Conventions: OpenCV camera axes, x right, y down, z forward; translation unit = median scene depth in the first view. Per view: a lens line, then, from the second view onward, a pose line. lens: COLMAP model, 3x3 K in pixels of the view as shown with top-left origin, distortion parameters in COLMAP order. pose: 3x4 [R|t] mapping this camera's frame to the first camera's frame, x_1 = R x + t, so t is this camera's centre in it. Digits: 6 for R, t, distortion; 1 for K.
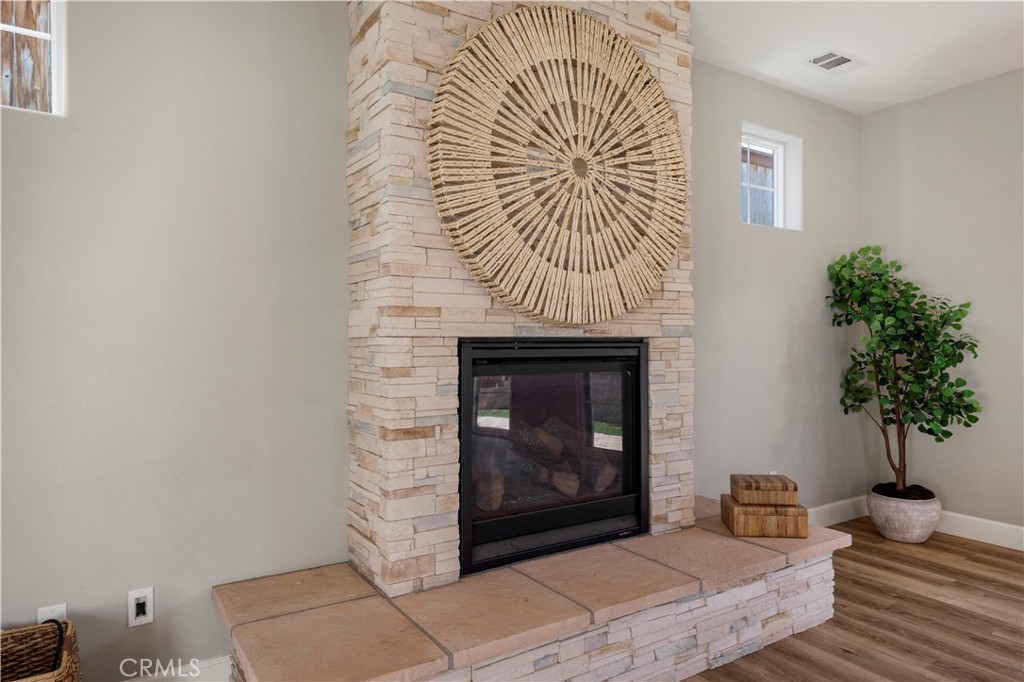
lens RADIAL K [[643.8, 0, 513.9], [0, 643.8, 338.3], [0, 0, 1]] dist [0.010229, 0.001160]
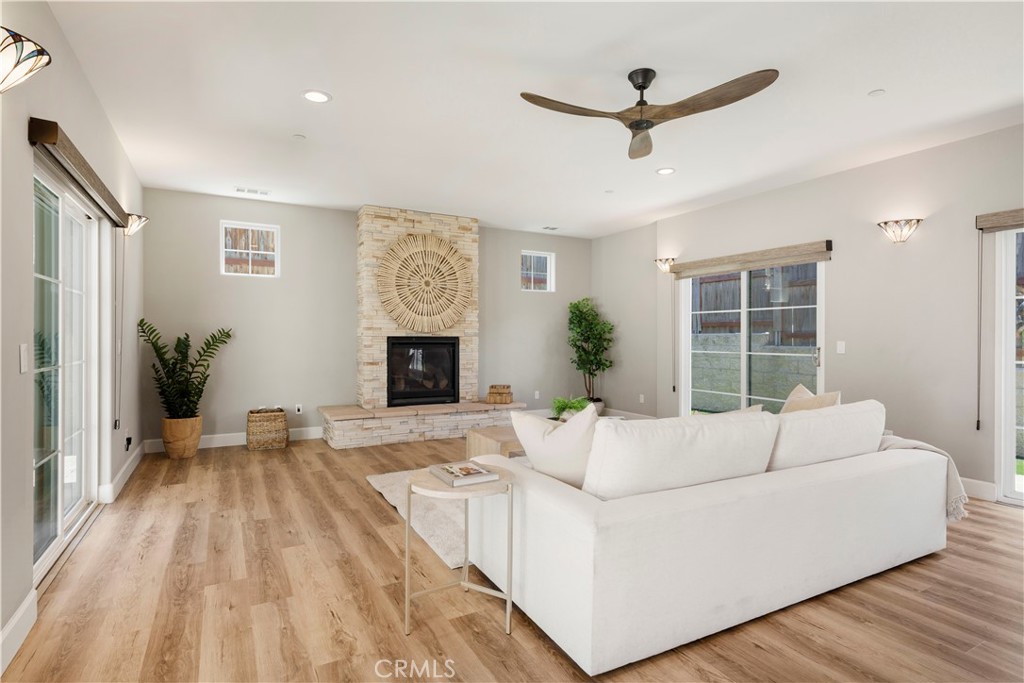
lens RADIAL K [[532.5, 0, 509.9], [0, 532.5, 346.6], [0, 0, 1]] dist [-0.000774, 0.000407]
pose [[0.997426, 0.003641, -0.071605, 0.721984], [-0.002468, 0.999861, 0.016466, 0.004389], [0.071655, -0.016247, 0.997297, -1.662892]]
